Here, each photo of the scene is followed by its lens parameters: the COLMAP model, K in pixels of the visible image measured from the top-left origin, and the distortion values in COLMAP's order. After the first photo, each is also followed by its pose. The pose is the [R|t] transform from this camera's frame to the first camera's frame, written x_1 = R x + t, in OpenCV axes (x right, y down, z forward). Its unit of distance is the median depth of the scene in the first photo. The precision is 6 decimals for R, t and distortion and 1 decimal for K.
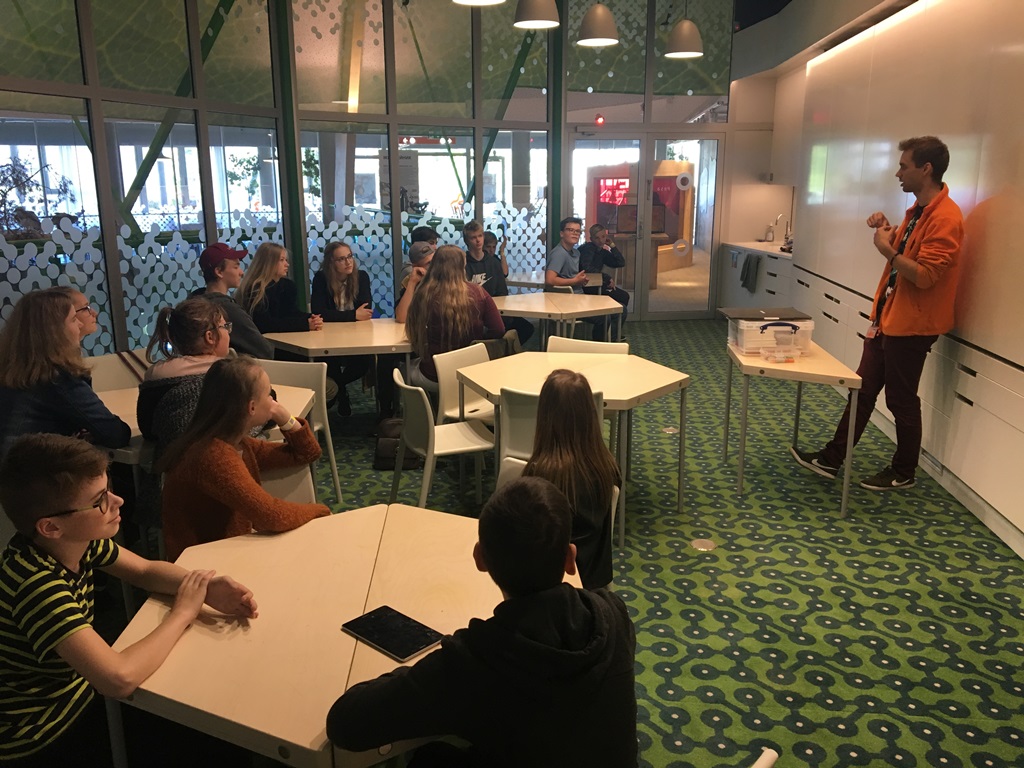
lens RADIAL K [[841.5, 0, 512.0], [0, 841.5, 384.0], [0, 0, 1]] dist [-0.009459, -0.009094]
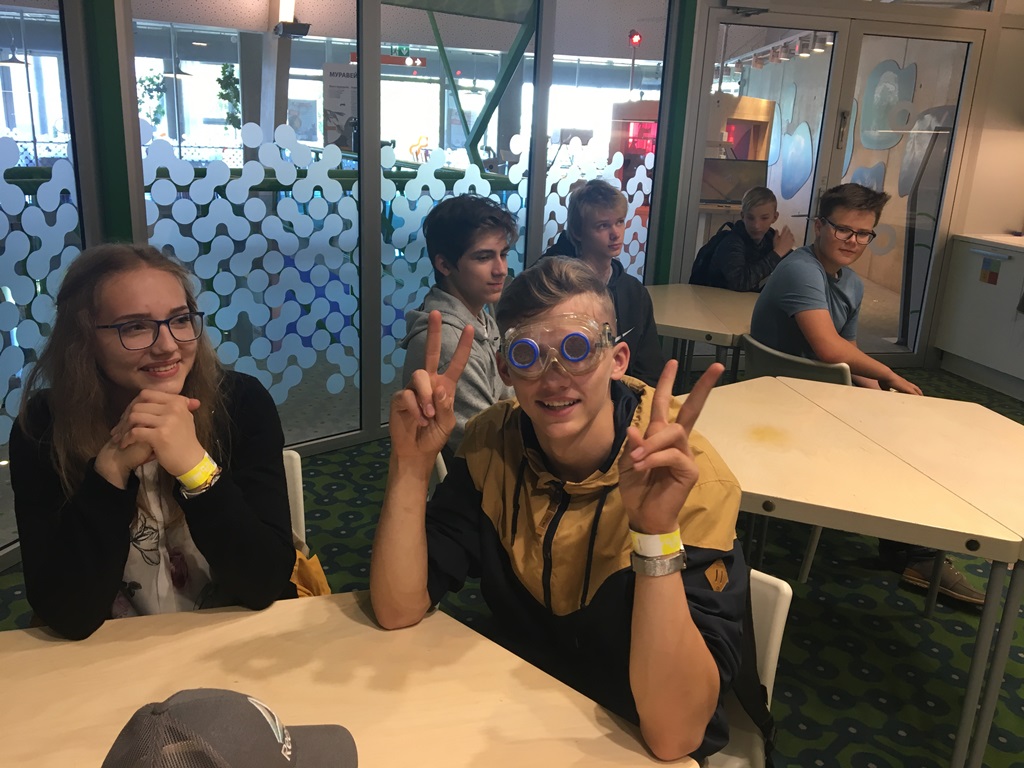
lens RADIAL K [[841.5, 0, 512.0], [0, 841.5, 384.0], [0, 0, 1]] dist [-0.009459, -0.009094]
pose [[0.996735, 0.028215, 0.075654, -0.051106], [-0.032245, 0.998096, 0.052587, -0.058002], [-0.074026, -0.054854, 0.995746, 0.301875]]
